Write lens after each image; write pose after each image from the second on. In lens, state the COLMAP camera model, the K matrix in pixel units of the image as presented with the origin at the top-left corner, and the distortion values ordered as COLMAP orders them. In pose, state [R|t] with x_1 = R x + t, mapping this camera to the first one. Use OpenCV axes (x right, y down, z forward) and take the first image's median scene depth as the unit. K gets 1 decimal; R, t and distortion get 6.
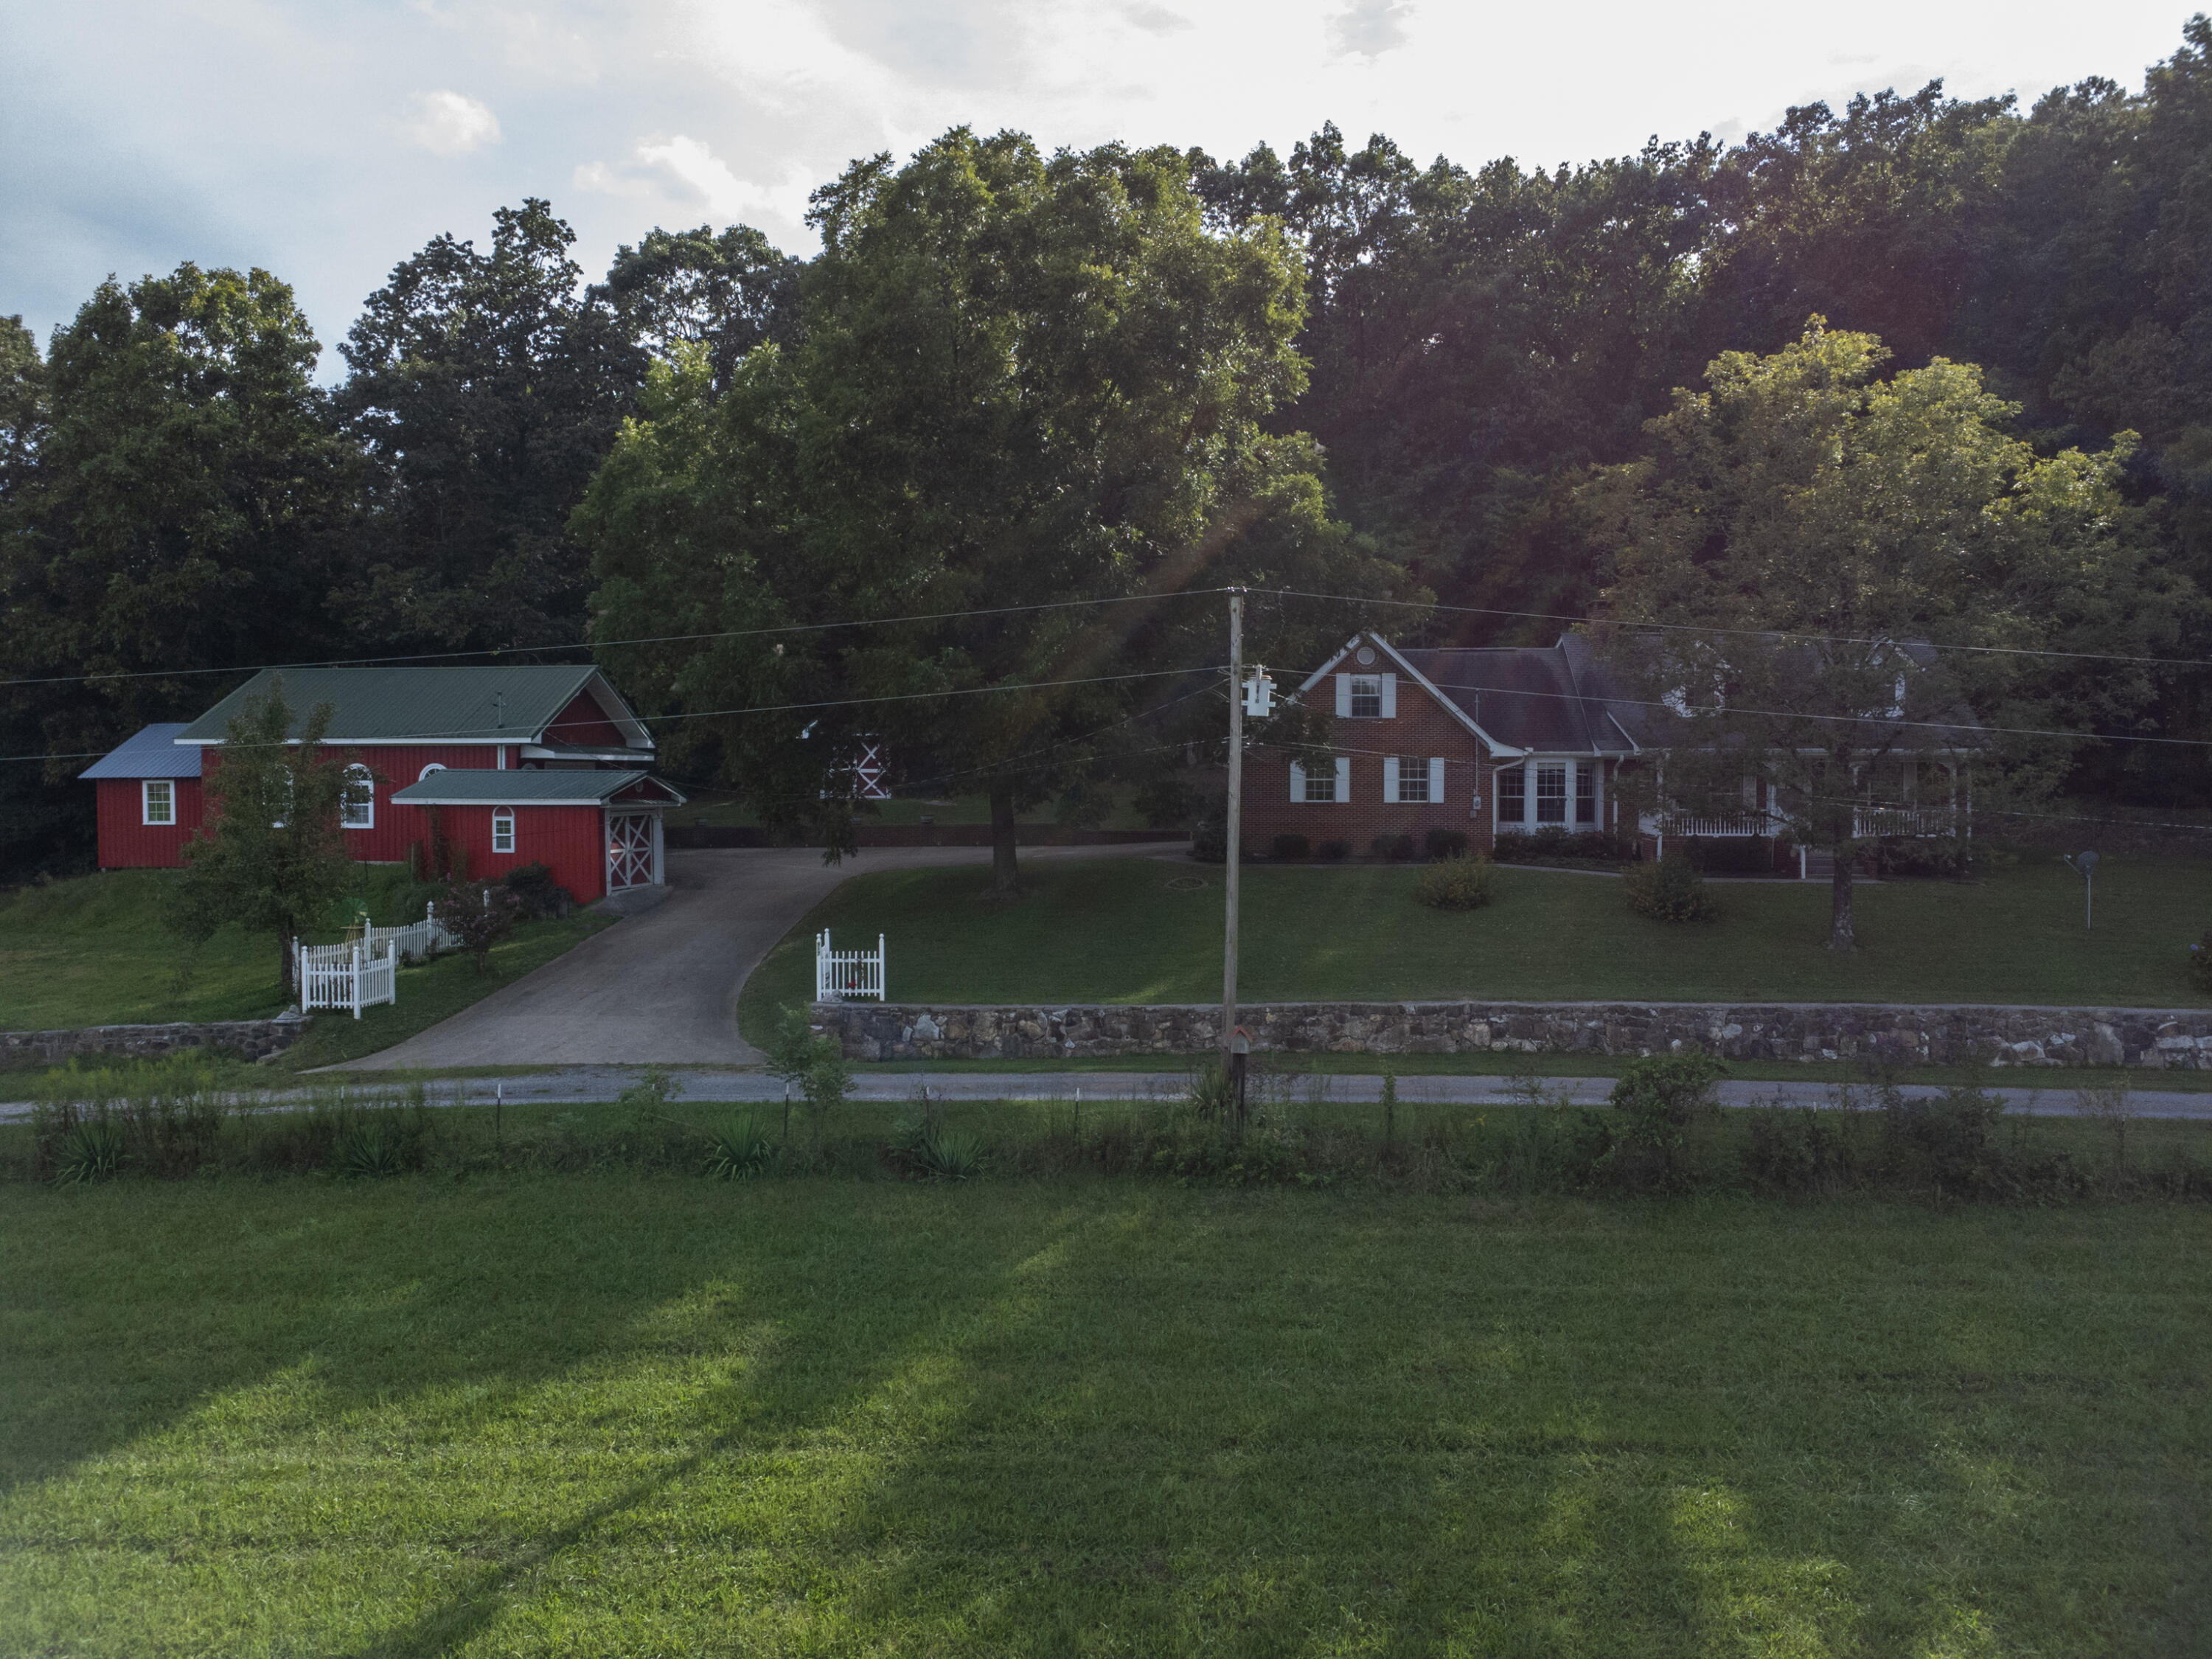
lens RADIAL K [[1588.9, 0, 1105.9], [0, 1588.9, 812.6], [0, 0, 1]] dist [0.015464, 0.000142]
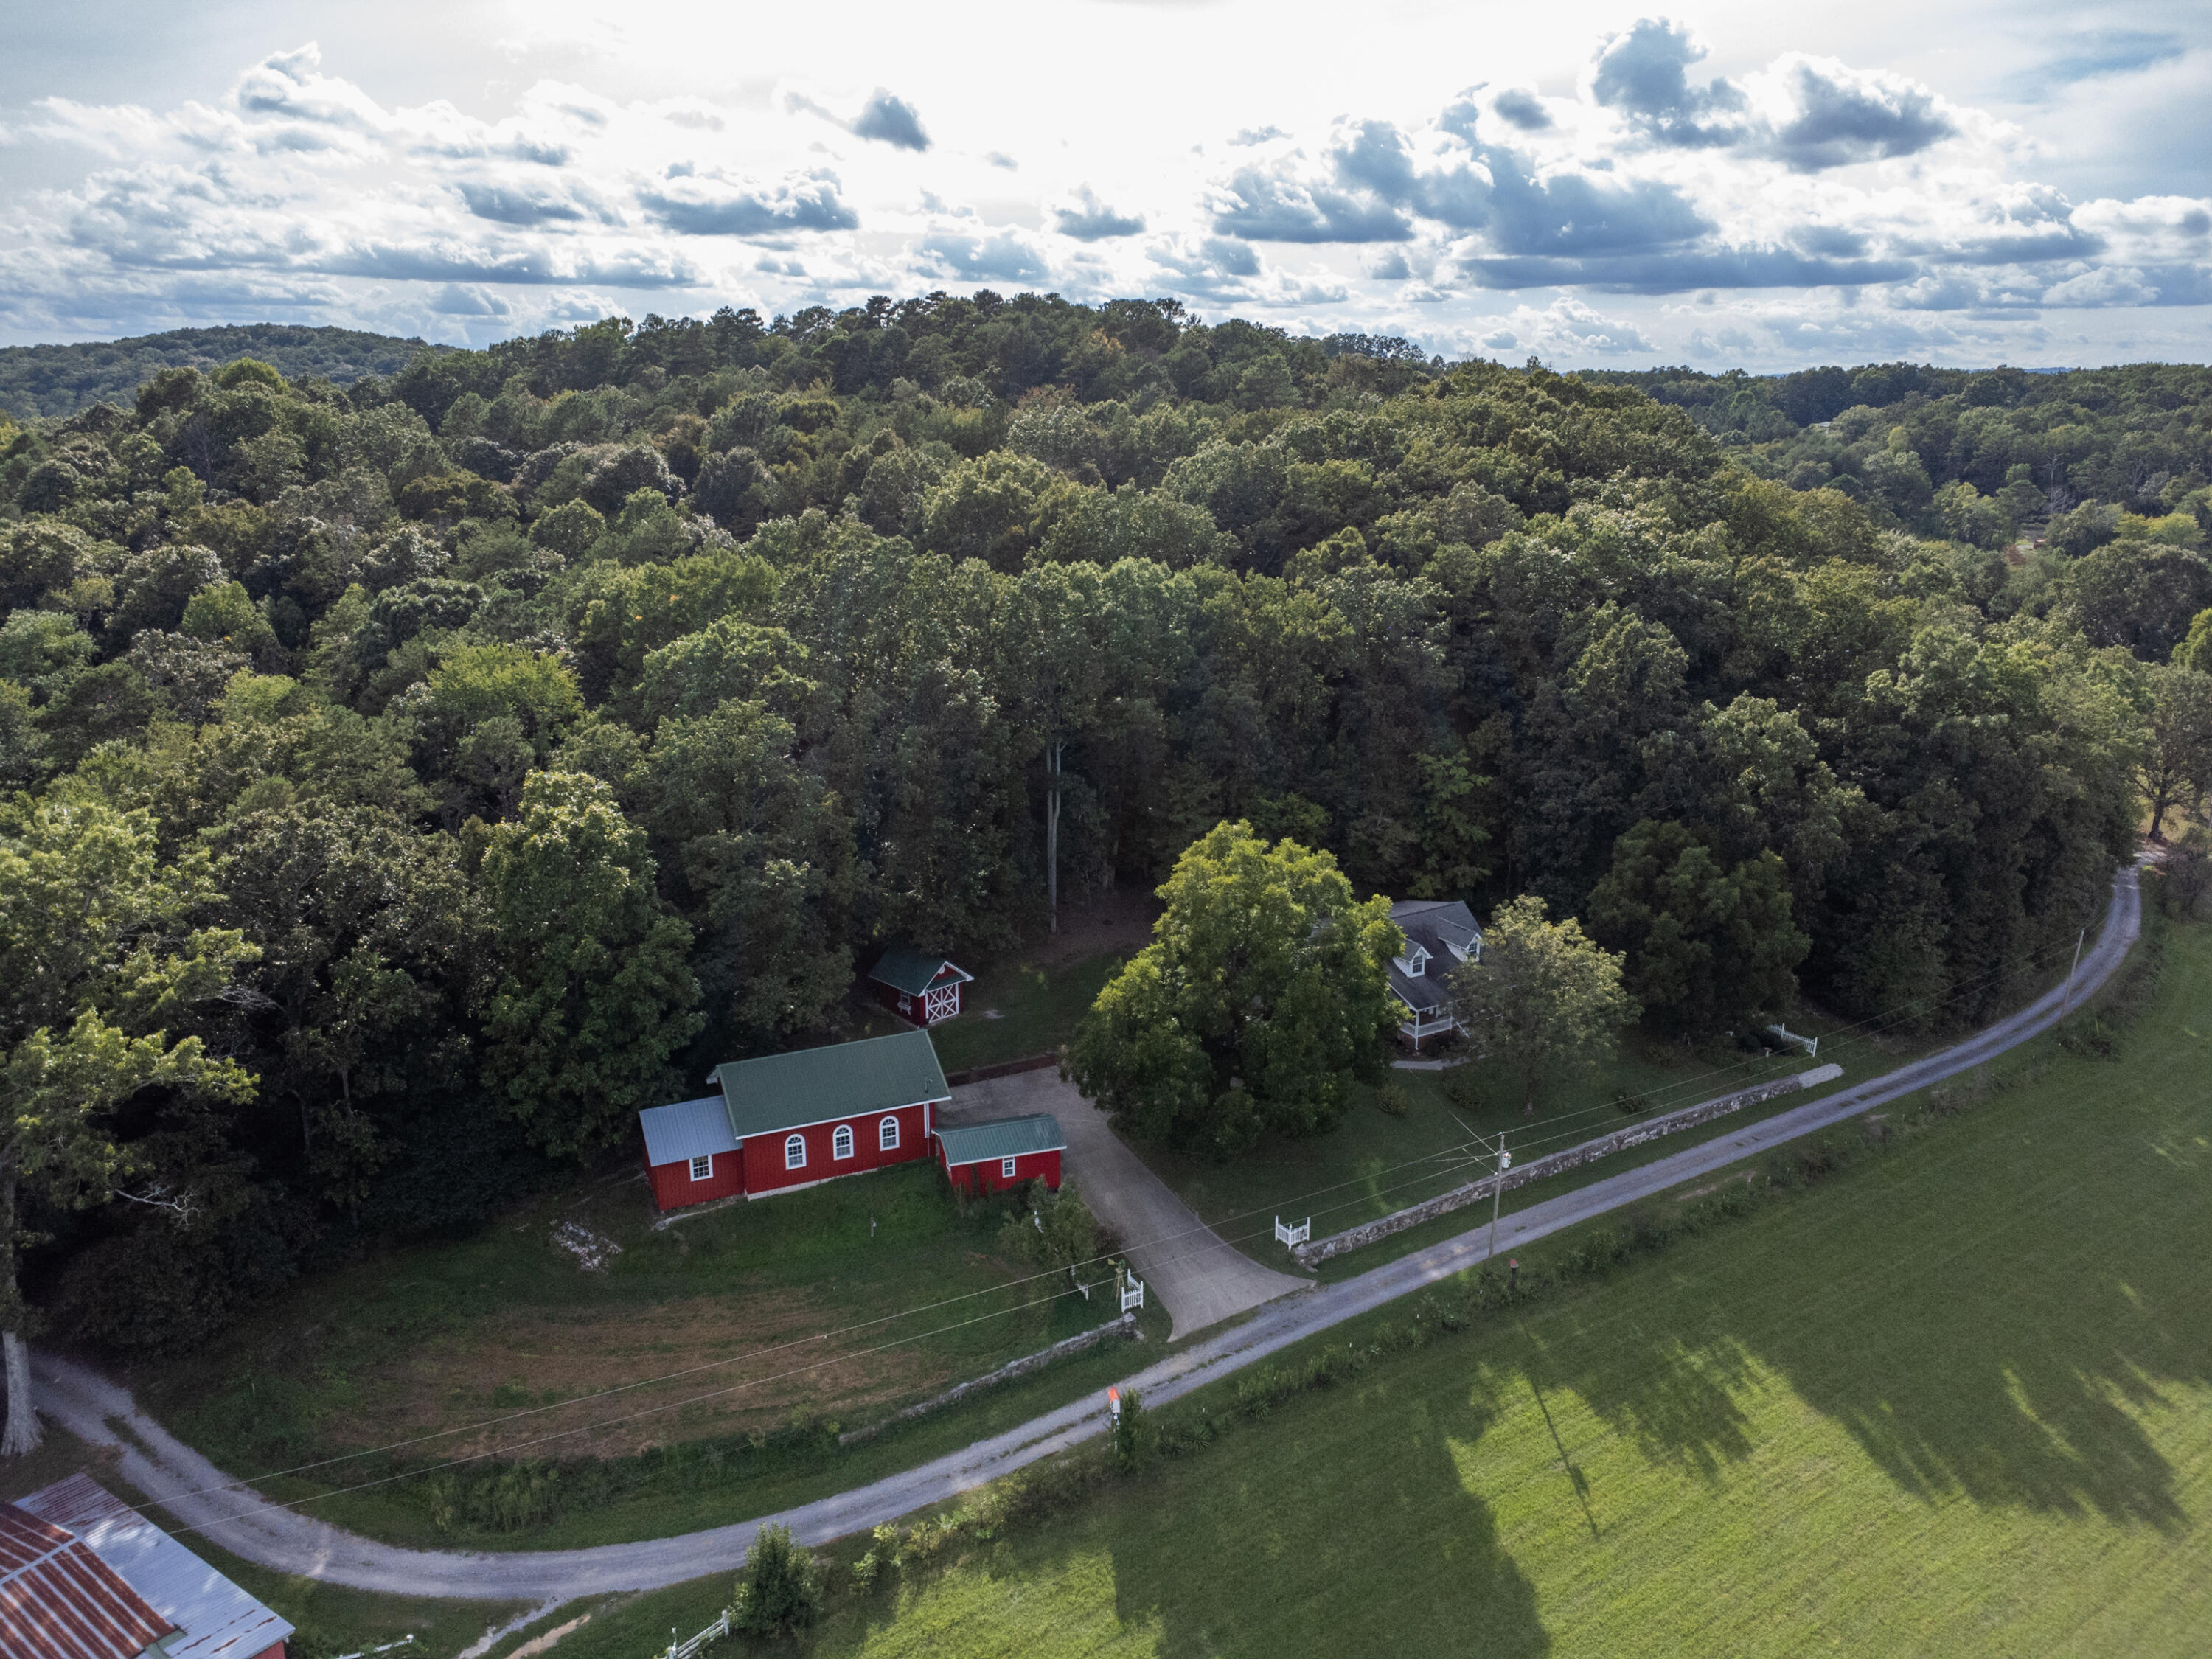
lens RADIAL K [[1588.9, 0, 1105.9], [0, 1588.9, 812.6], [0, 0, 1]] dist [0.015464, 0.000142]
pose [[0.820055, -0.149291, 0.552469, -1.784356], [0.011002, 0.969309, 0.245600, -1.235148], [-0.572179, -0.195327, 0.796529, -0.792412]]
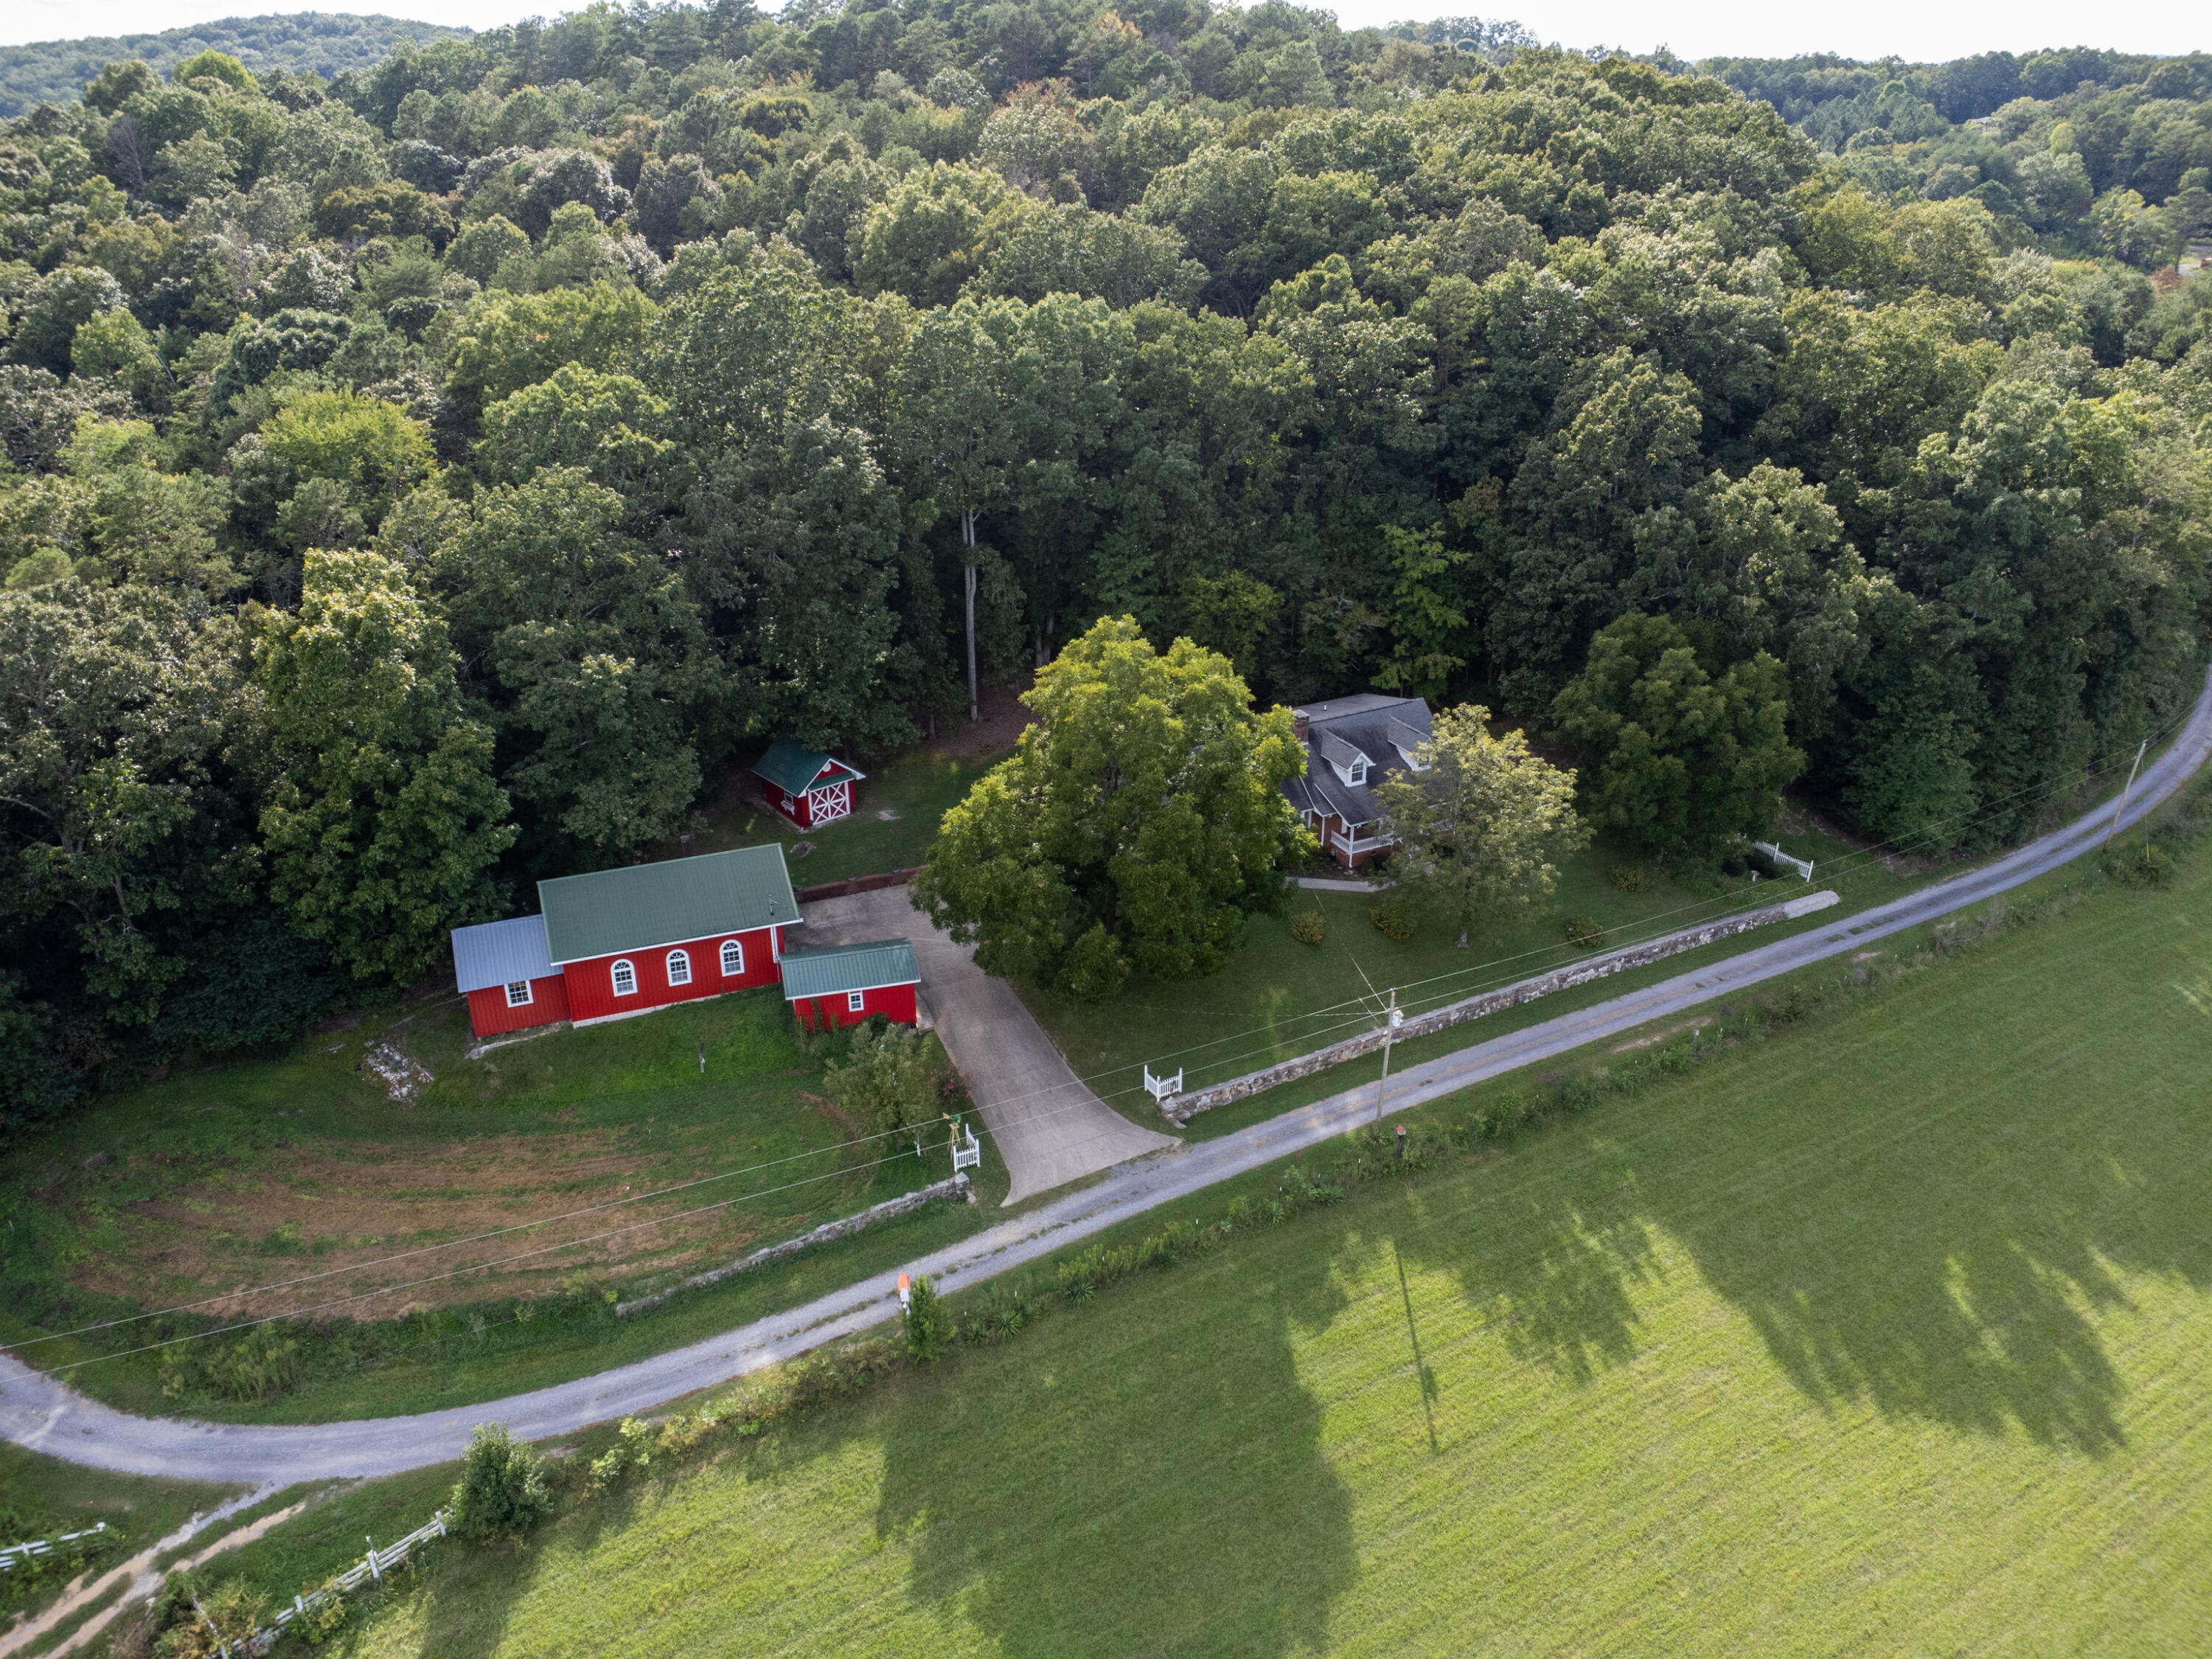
lens RADIAL K [[1590.6, 0, 1105.6], [0, 1590.6, 807.8], [0, 0, 1]] dist [0.020609, -0.013501]
pose [[0.854413, -0.219419, 0.470993, -1.275194], [0.013095, 0.915267, 0.402635, -1.243136], [-0.519430, -0.337849, 0.784889, -0.685682]]
